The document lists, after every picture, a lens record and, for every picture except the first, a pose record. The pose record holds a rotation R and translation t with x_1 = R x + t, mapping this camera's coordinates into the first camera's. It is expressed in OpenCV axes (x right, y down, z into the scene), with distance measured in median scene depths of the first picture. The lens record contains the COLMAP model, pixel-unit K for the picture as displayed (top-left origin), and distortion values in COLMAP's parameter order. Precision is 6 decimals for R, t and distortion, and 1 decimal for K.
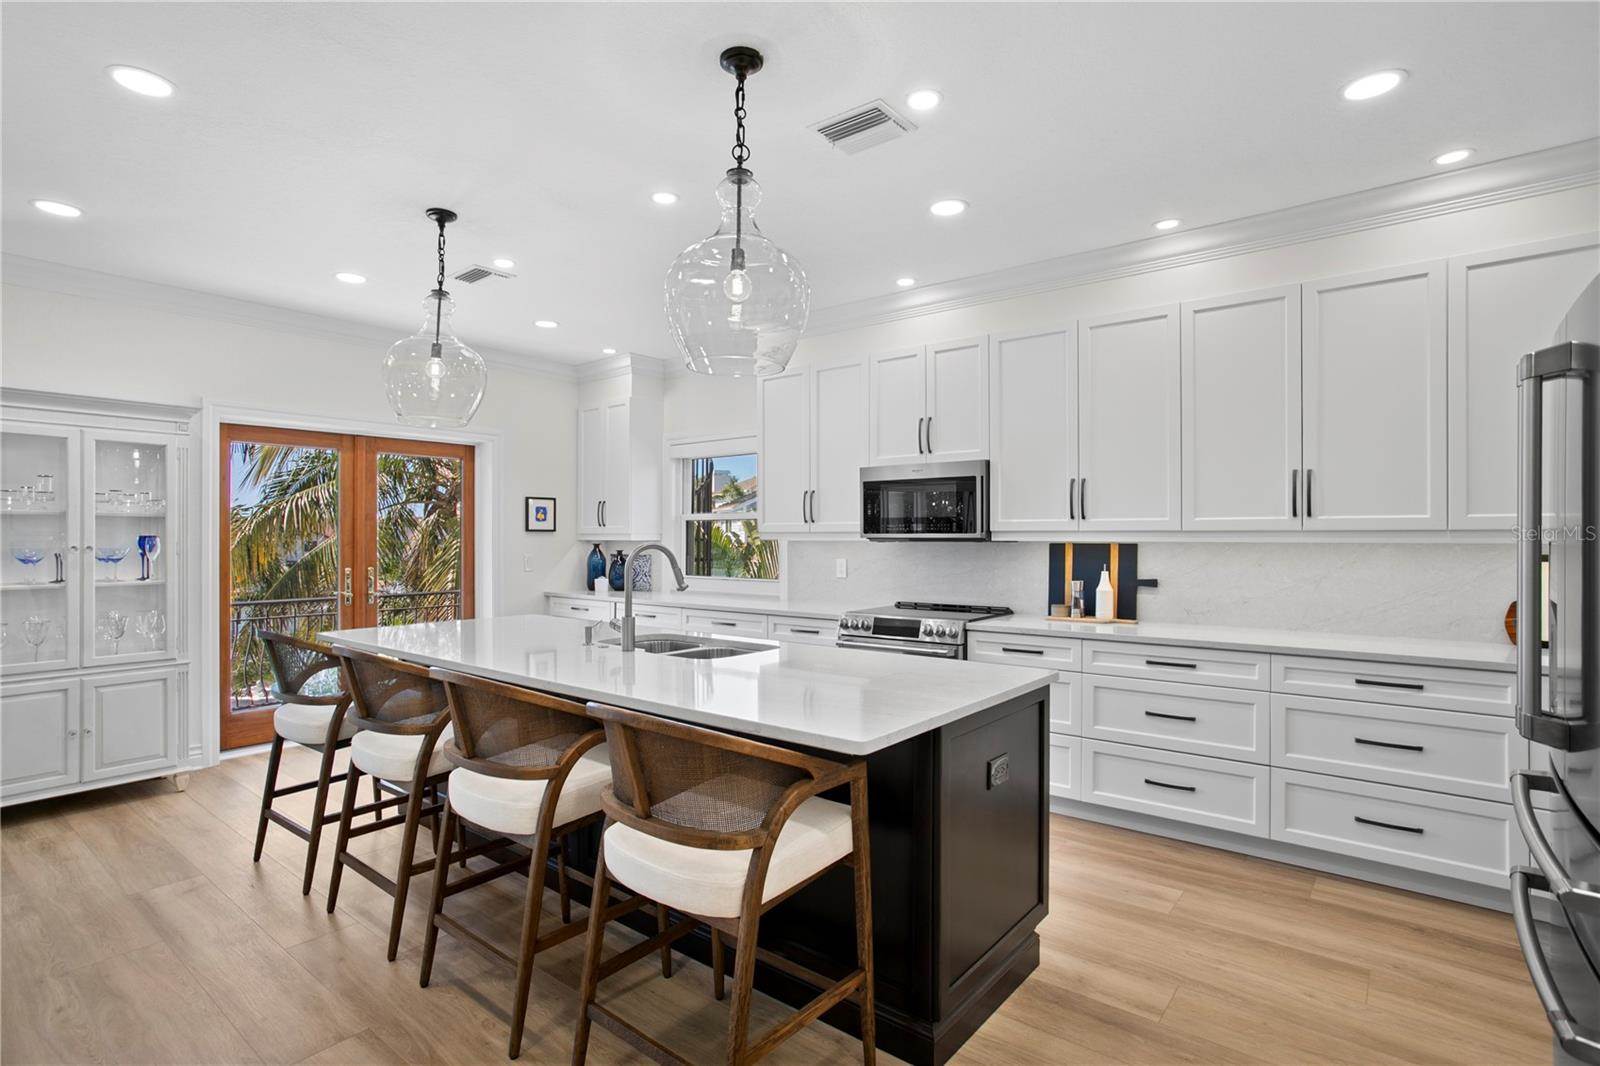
lens RADIAL K [[792.5, 0, 797.9], [0, 792.5, 536.7], [0, 0, 1]] dist [-0.062397, 0.039369]
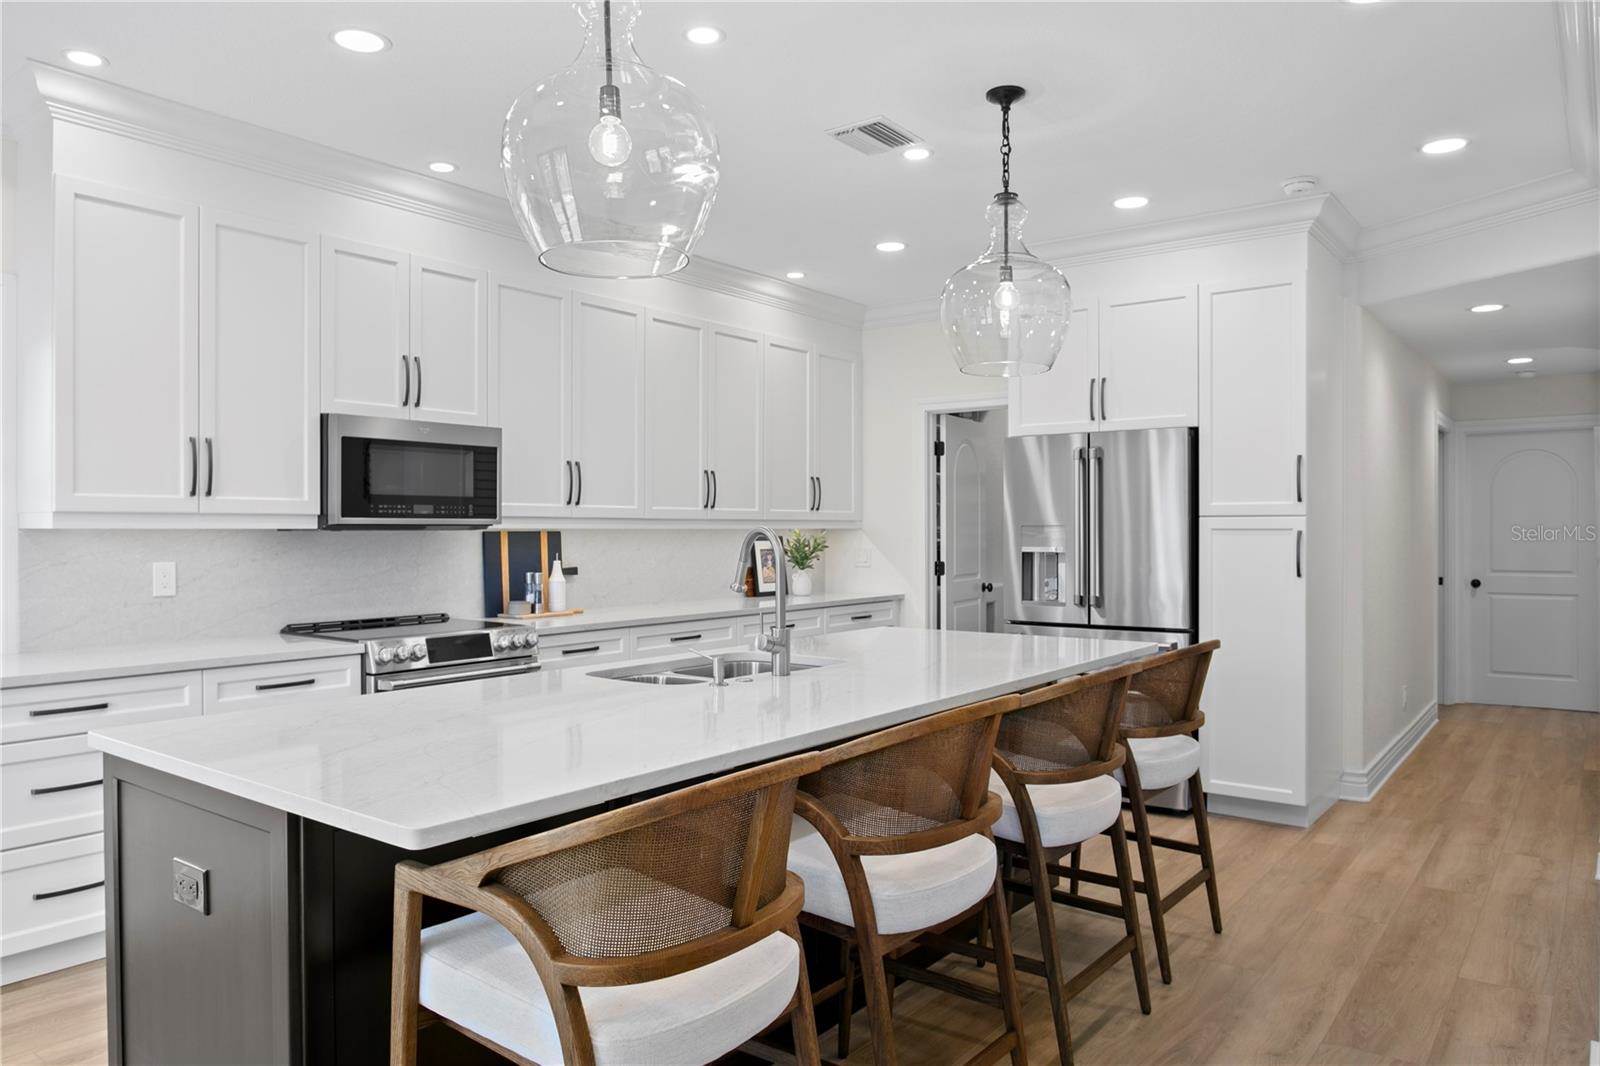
lens RADIAL K [[1092.8, 0, 800.0], [0, 1092.8, 533.0], [0, 0, 1]] dist [0.005479, 0.000341]
pose [[-0.044850, -0.008222, 0.998960, -0.890571], [-0.005304, 0.999954, 0.007992, -0.000891], [-0.998980, -0.004940, -0.044892, 0.739305]]
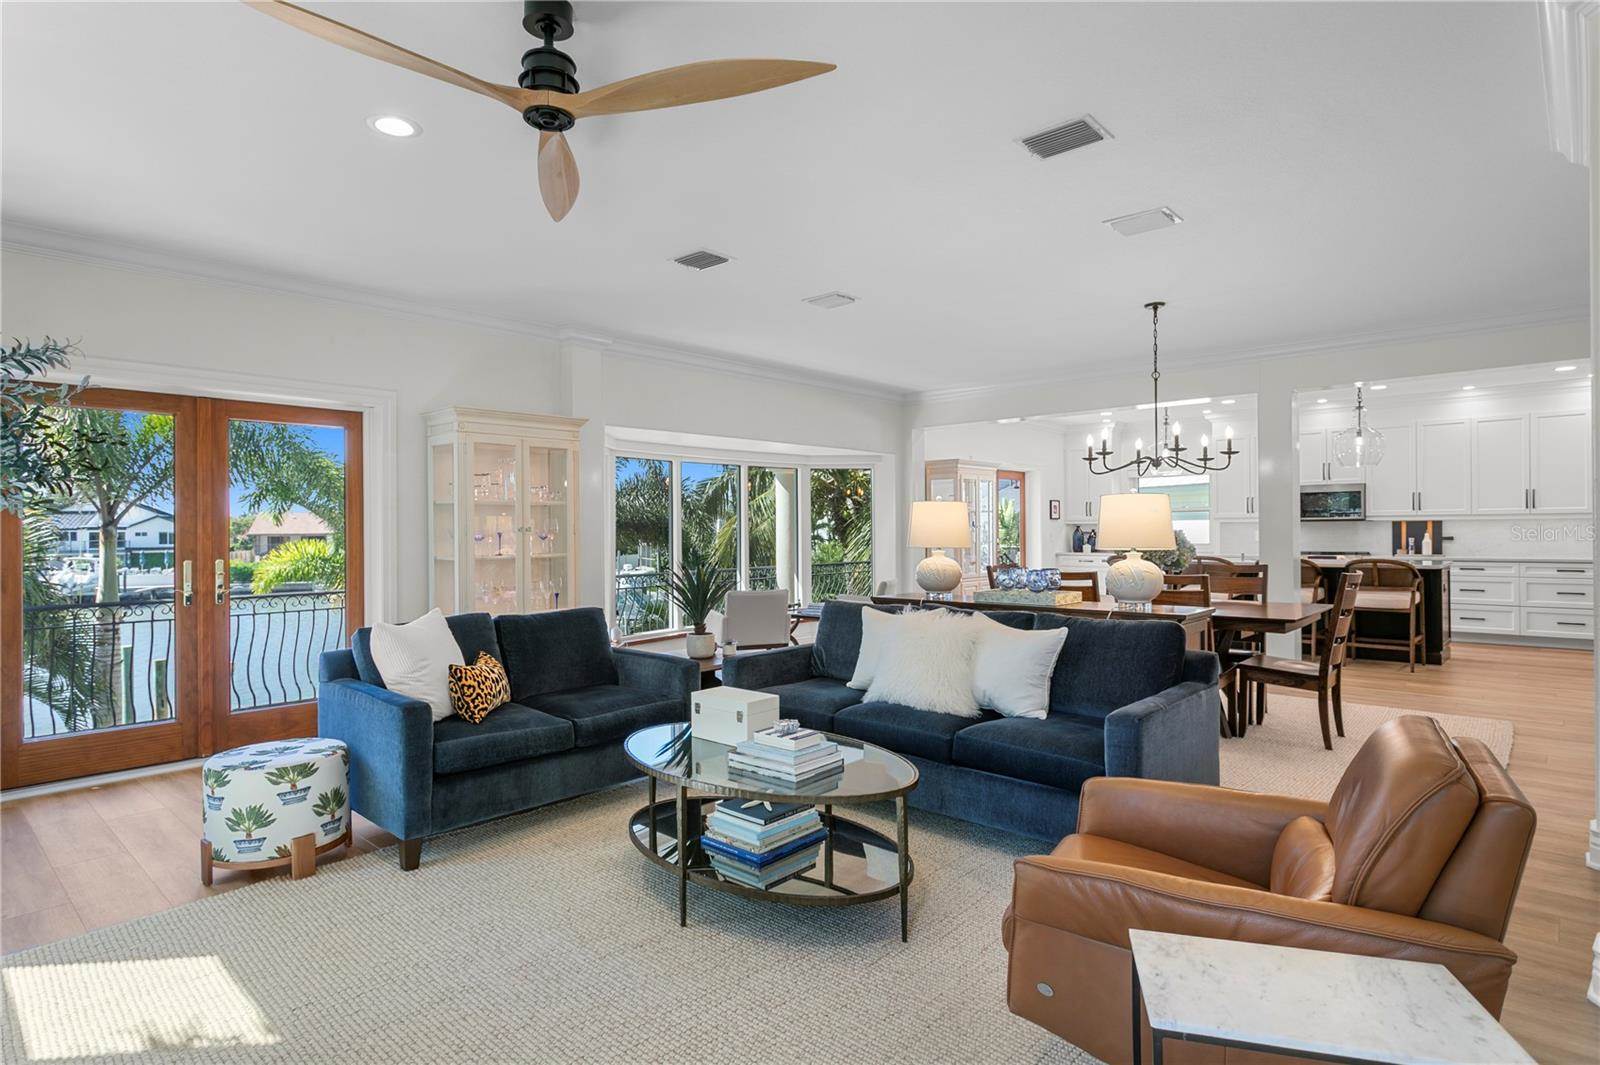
lens RADIAL K [[855.5, 0, 794.7], [0, 855.5, 527.6], [0, 0, 1]] dist [0.003383, 0.000708]
pose [[0.998275, -0.010088, -0.057831, -1.210207], [0.010134, 0.999949, 0.000518, 0.008394], [0.057823, -0.001103, 0.998326, -1.471495]]
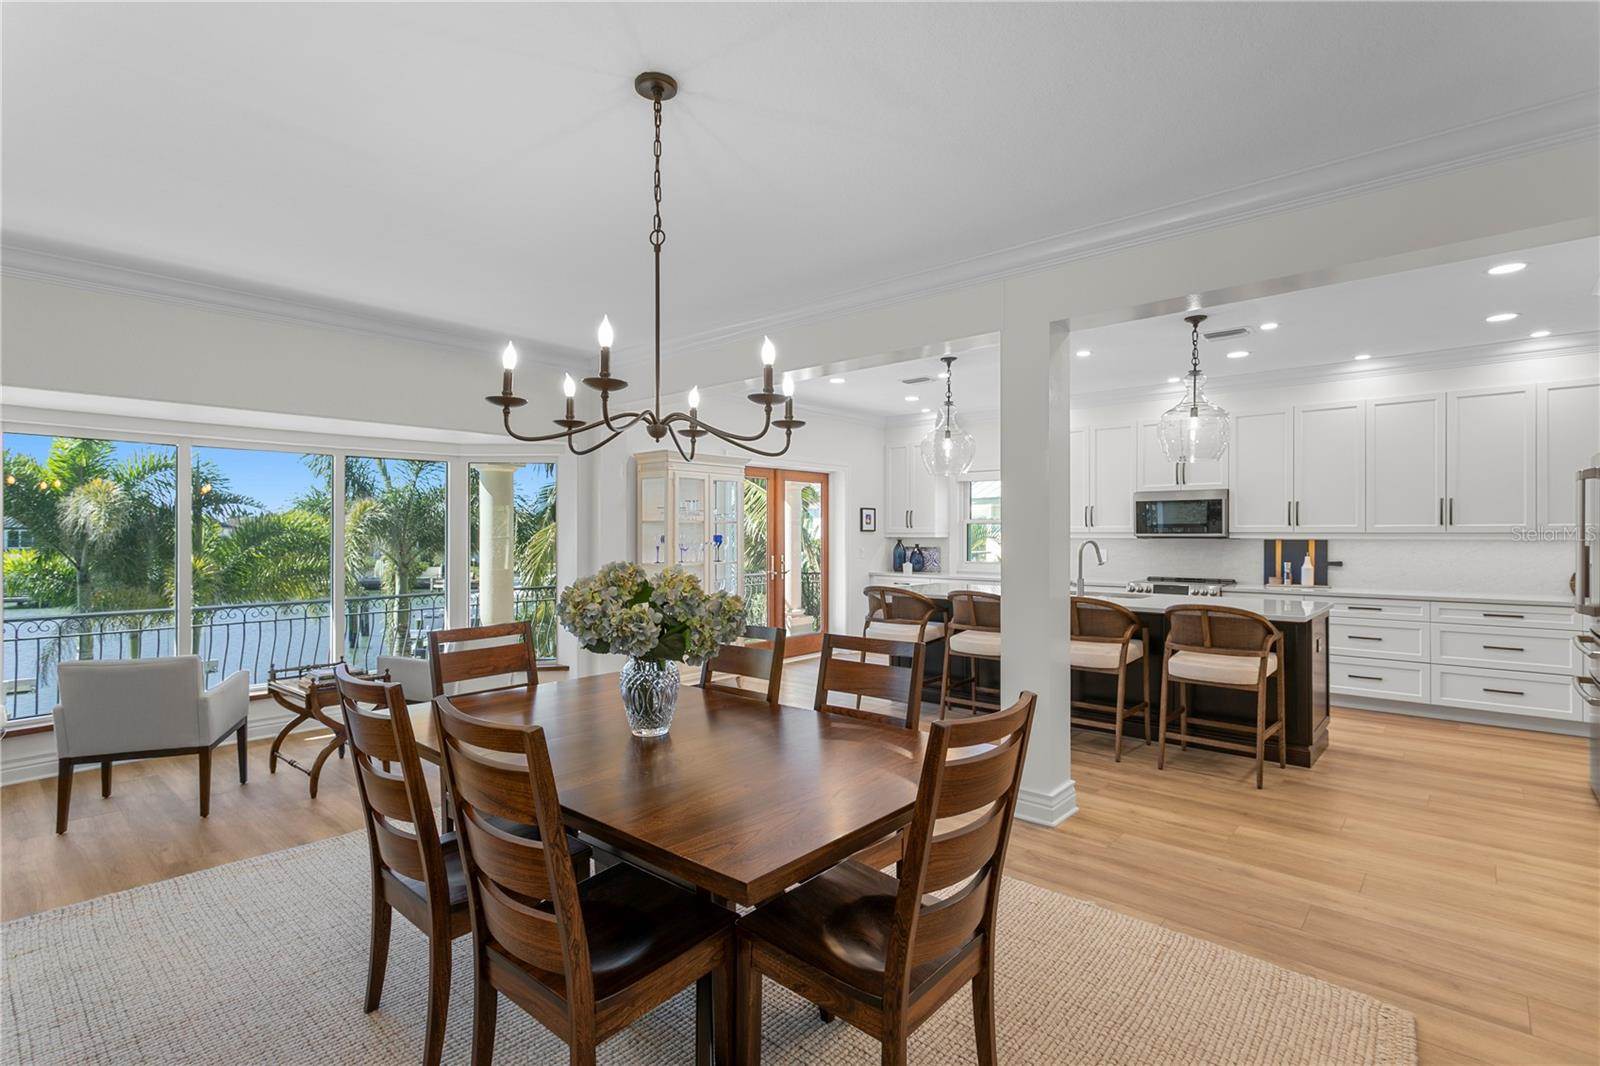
lens RADIAL K [[765.1, 0, 800.0], [0, 765.1, 533.0], [0, 0, 1]] dist [0.009267, -0.000385]
pose [[0.999086, -0.001391, -0.042731, -0.589244], [0.001521, 0.999994, 0.003004, -0.011816], [0.042727, -0.003066, 0.999082, -0.643694]]
